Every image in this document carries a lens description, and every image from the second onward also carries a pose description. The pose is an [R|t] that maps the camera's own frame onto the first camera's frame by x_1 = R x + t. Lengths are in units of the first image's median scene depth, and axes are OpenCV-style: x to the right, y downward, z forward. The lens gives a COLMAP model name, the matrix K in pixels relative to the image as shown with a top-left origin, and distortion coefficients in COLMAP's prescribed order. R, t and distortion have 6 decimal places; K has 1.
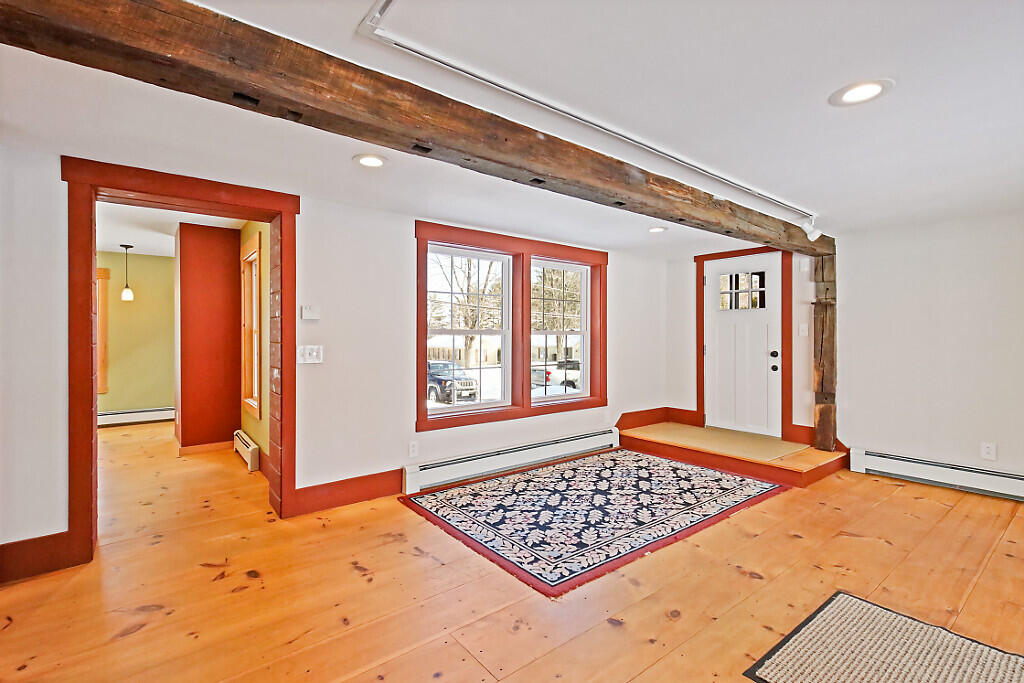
lens RADIAL K [[471.5, 0, 509.7], [0, 471.5, 329.7], [0, 0, 1]] dist [0.015991, -0.000553]
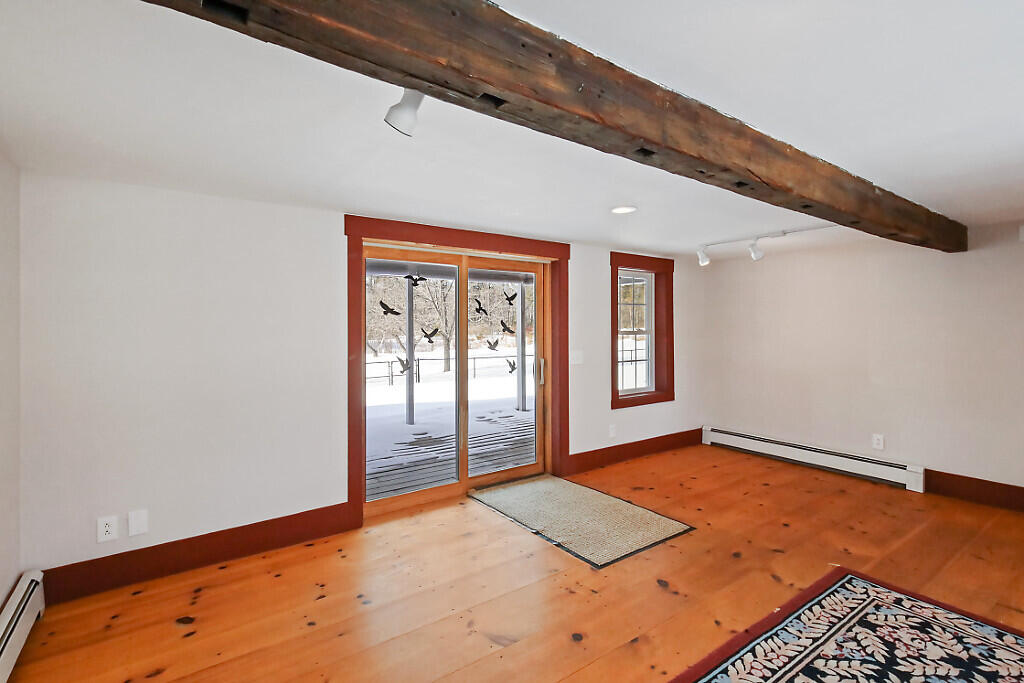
lens RADIAL K [[478.2, 0, 509.0], [0, 478.2, 322.3], [0, 0, 1]] dist [0.021367, -0.005720]
pose [[-0.998759, 0.001295, 0.049789, 0.548363], [0.000347, 0.999819, -0.019037, -0.028461], [-0.049805, -0.018996, -0.998578, 1.431051]]
